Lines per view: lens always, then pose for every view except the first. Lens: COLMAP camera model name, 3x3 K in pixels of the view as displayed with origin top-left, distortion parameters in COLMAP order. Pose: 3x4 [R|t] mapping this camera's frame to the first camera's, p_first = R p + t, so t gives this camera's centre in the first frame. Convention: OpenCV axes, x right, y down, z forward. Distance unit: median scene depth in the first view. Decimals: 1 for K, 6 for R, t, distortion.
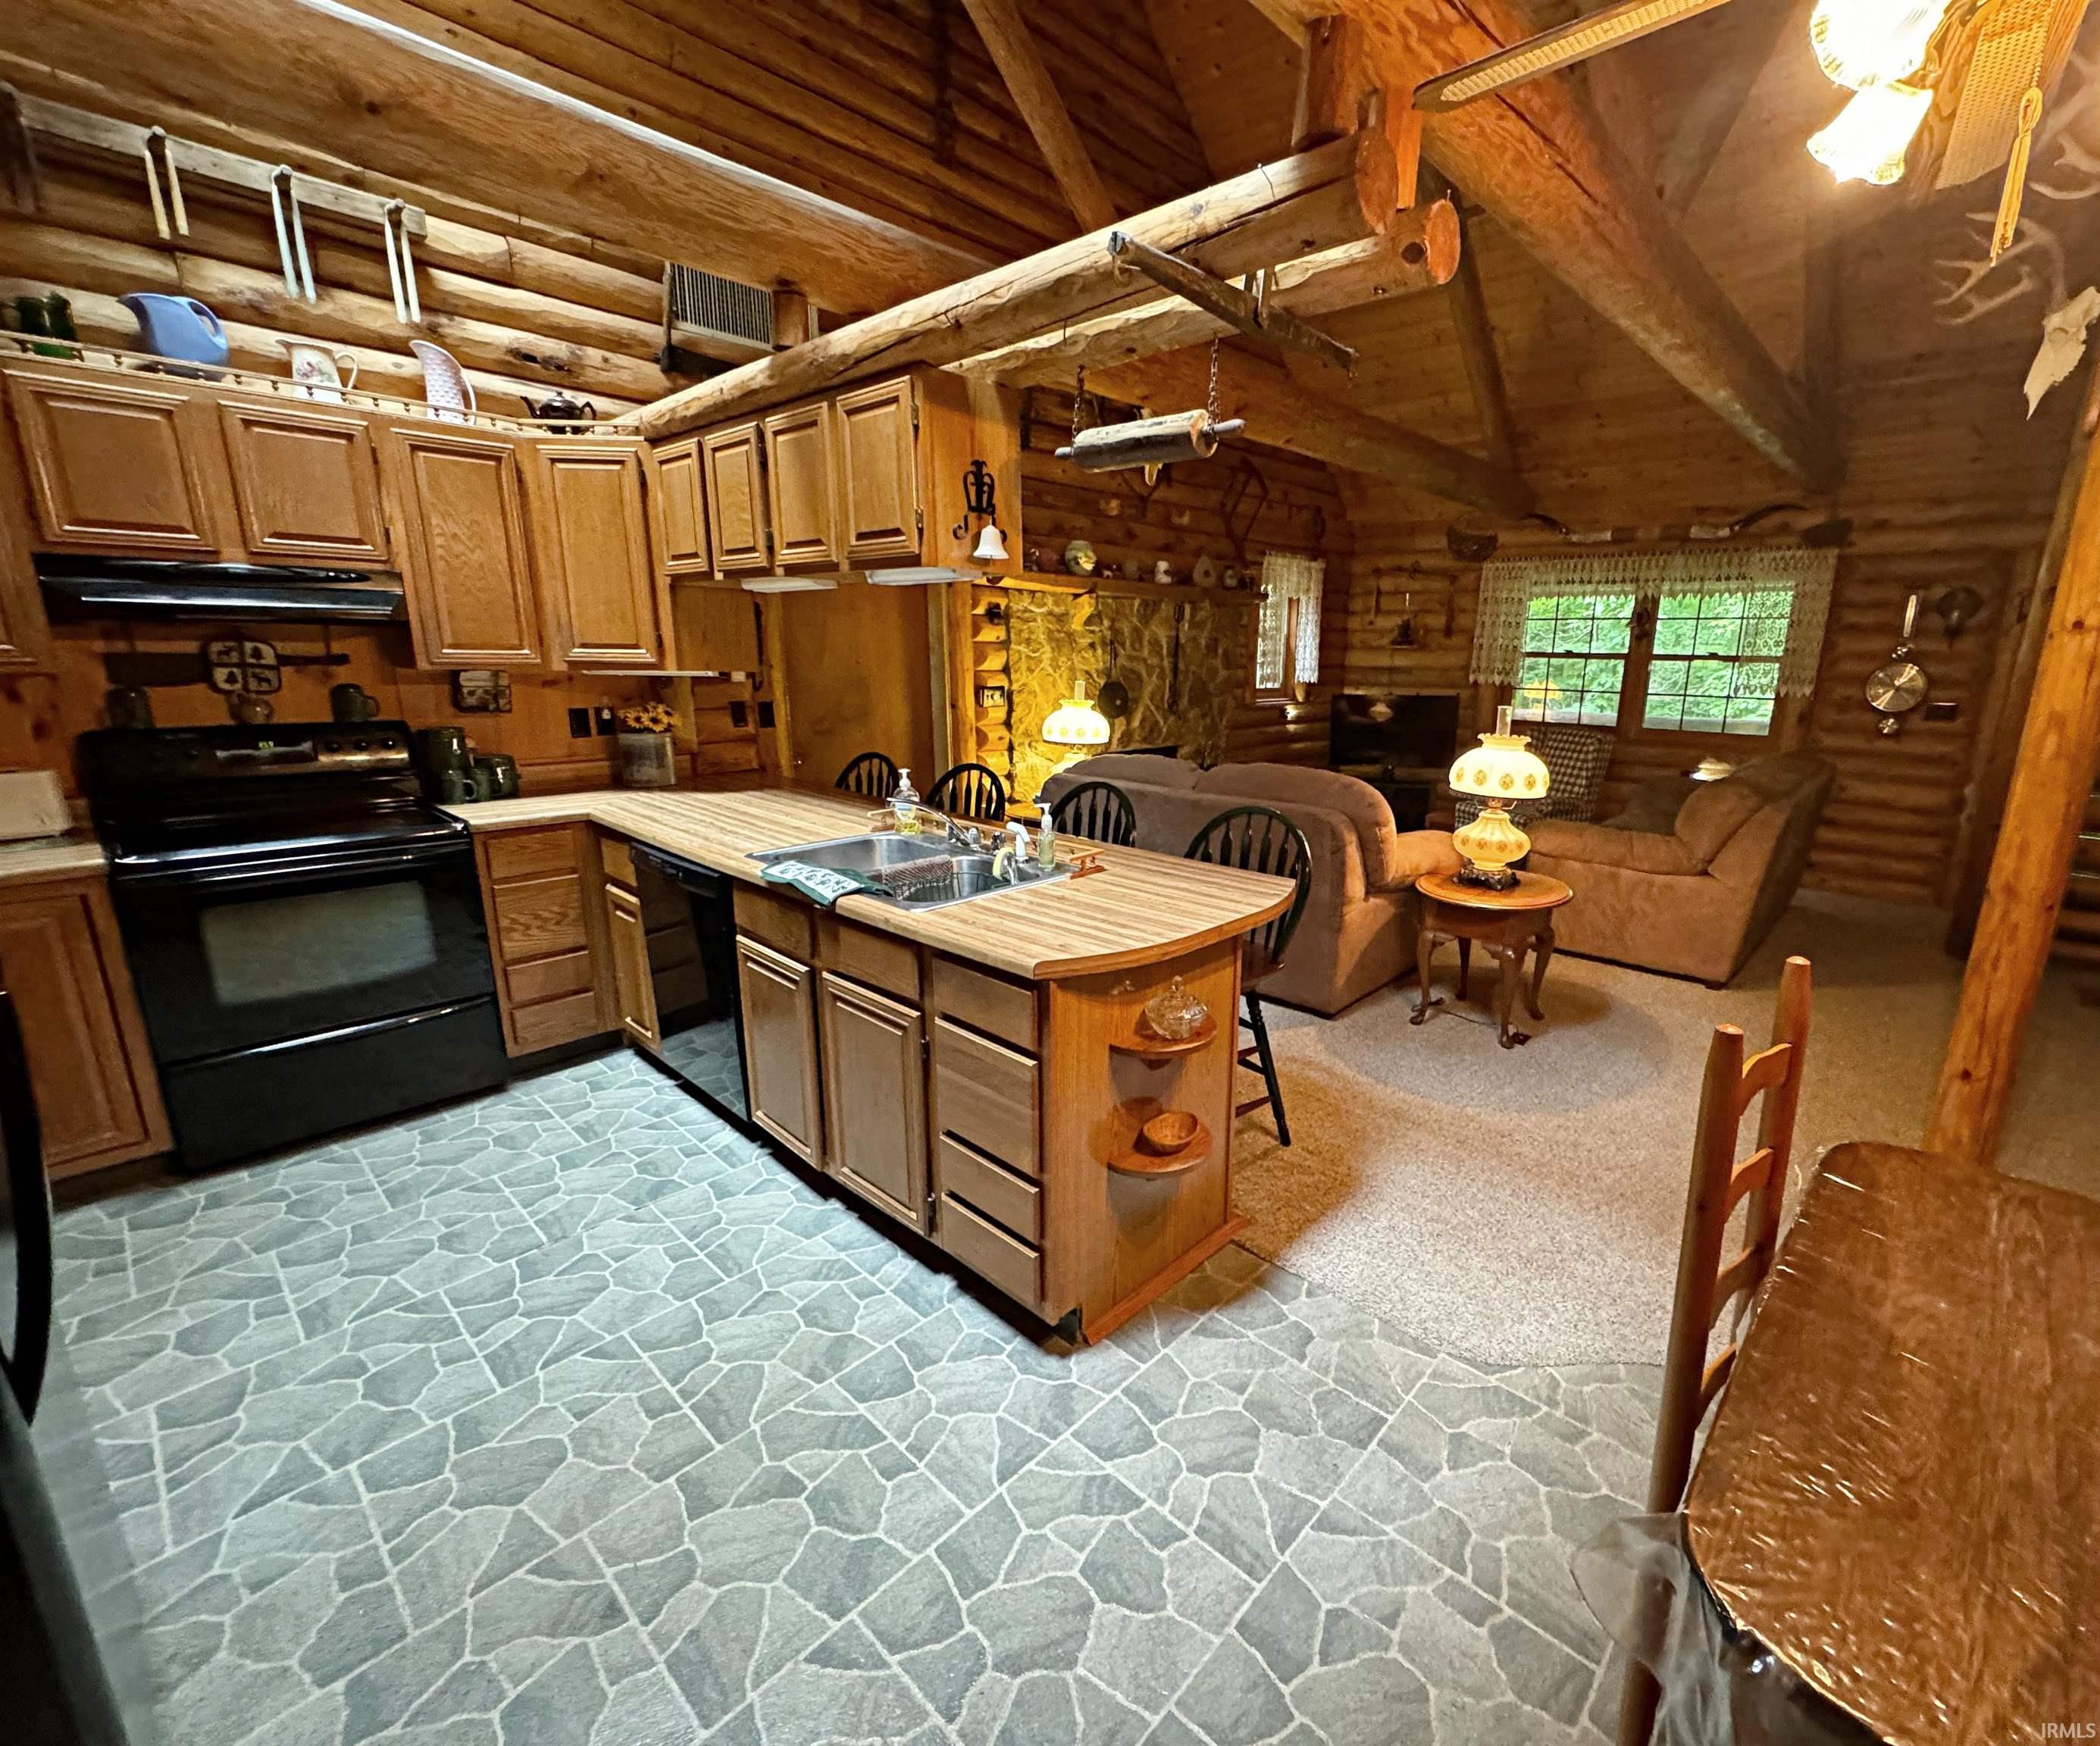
lens RADIAL K [[920.6, 0, 1150.9], [0, 920.6, 888.8], [0, 0, 1]] dist [-0.006474, 0.000208]
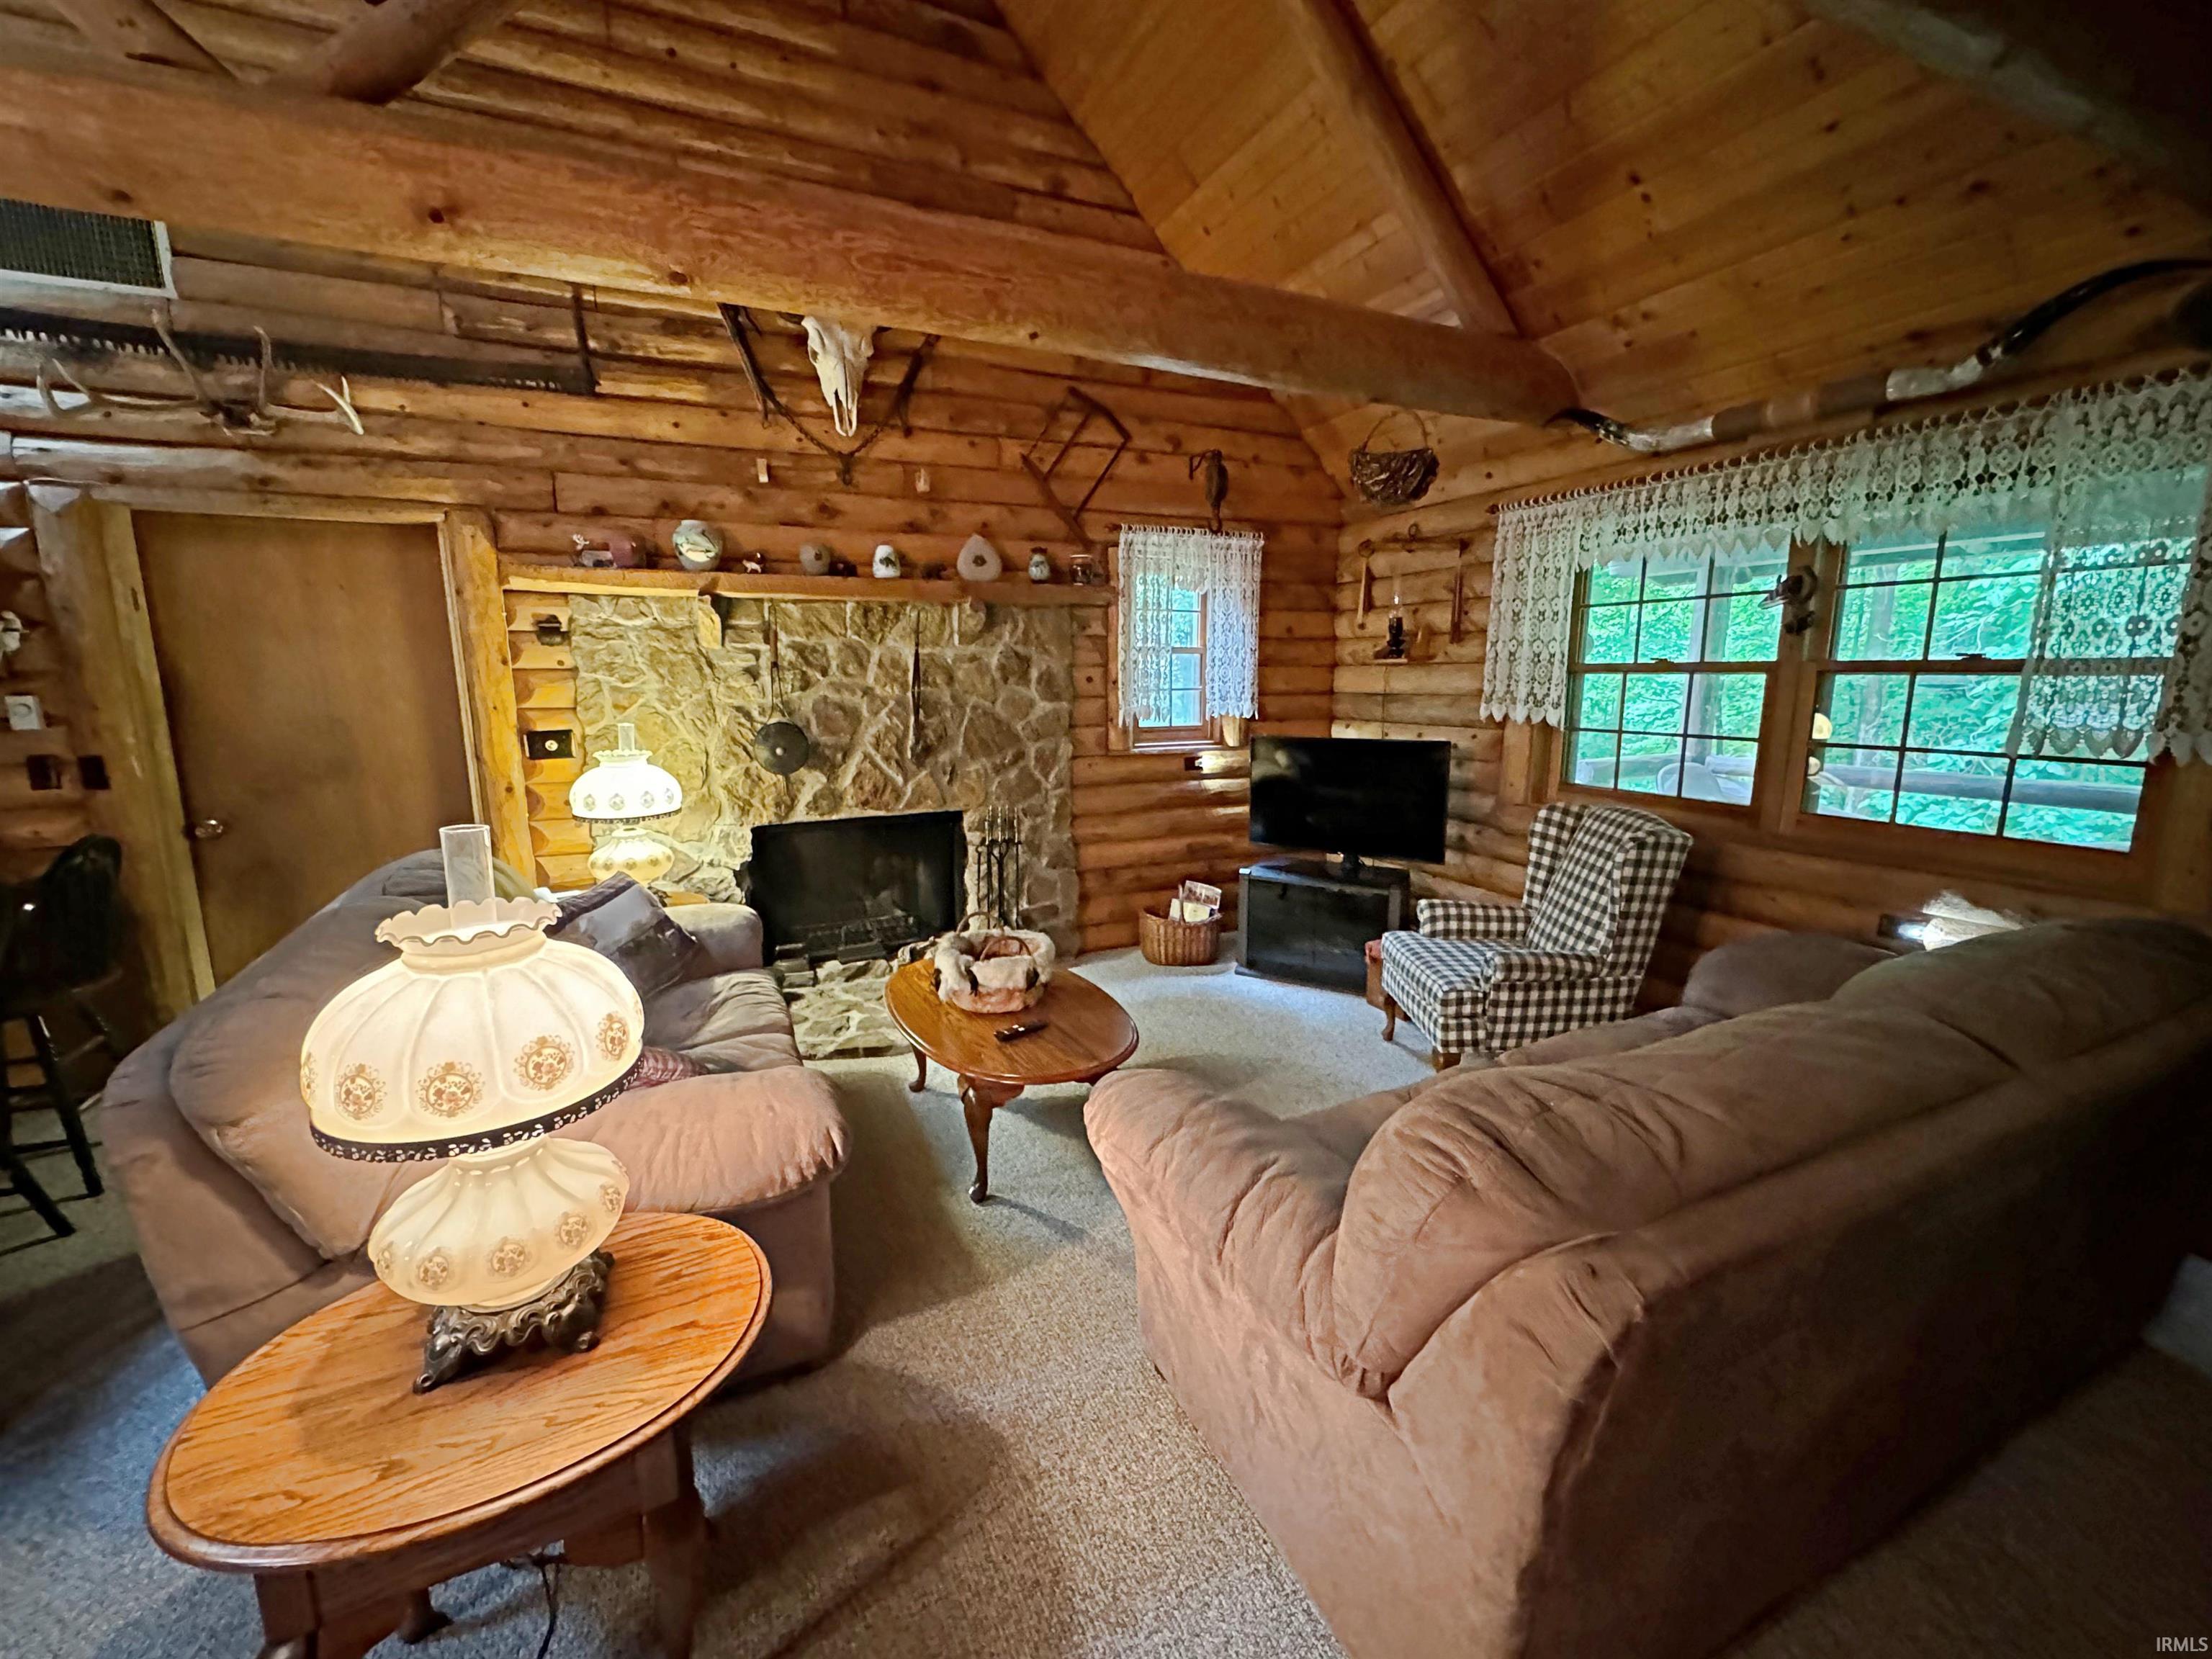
lens RADIAL K [[889.9, 0, 1102.7], [0, 889.9, 836.4], [0, 0, 1]] dist [-0.003819, 0.000868]
pose [[0.911377, 0.053970, -0.408018, 0.823476], [-0.084884, 0.994699, -0.058032, -0.222636], [0.402723, 0.087523, 0.911128, 0.911912]]
